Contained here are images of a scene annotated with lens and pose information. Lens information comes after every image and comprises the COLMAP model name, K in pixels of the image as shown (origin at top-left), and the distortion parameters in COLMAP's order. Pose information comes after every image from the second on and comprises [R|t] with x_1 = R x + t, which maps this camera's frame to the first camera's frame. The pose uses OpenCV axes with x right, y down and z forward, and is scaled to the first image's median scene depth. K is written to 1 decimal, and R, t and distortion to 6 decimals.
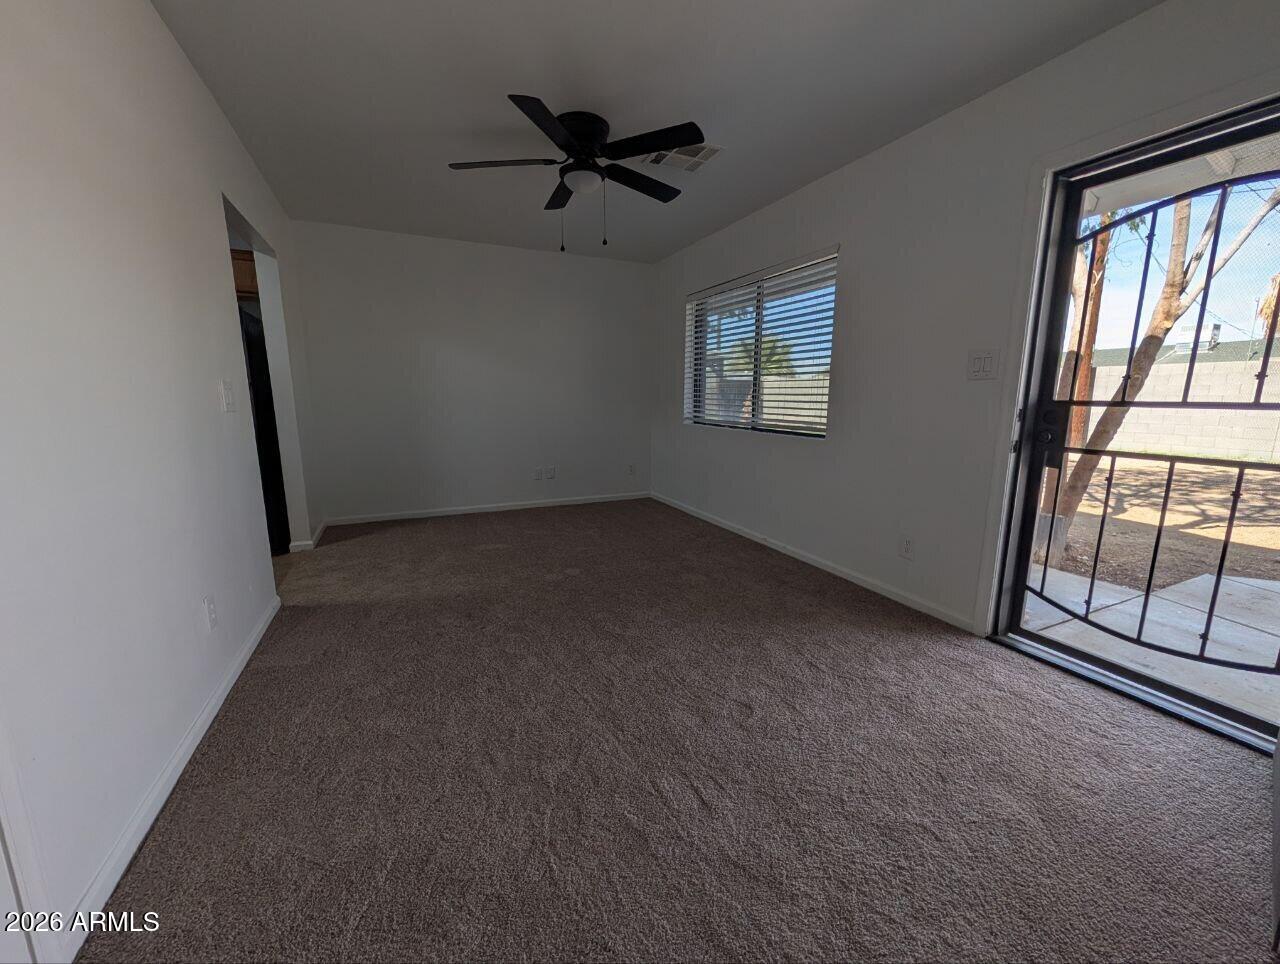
lens RADIAL K [[491.5, 0, 640.0], [0, 491.5, 482.0], [0, 0, 1]] dist [-0.000289, -0.000035]
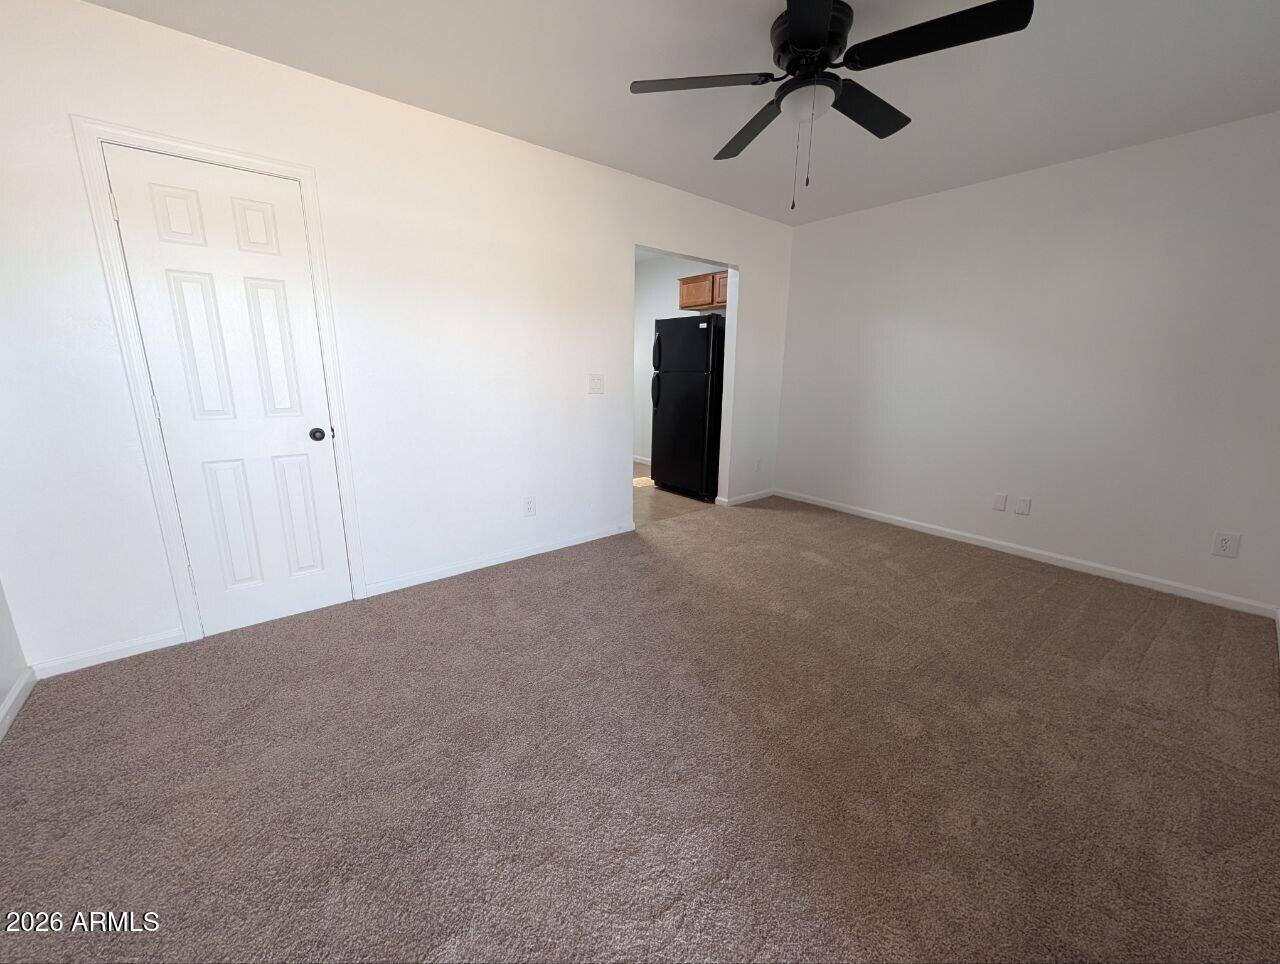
lens RADIAL K [[491.5, 0, 640.0], [0, 491.5, 482.0], [0, 0, 1]] dist [-0.000289, -0.000035]
pose [[0.238577, 0.218597, -0.946201, 0.467385], [-0.179026, 0.967537, 0.178386, -0.111251], [0.954479, 0.126836, 0.269967, 0.465021]]
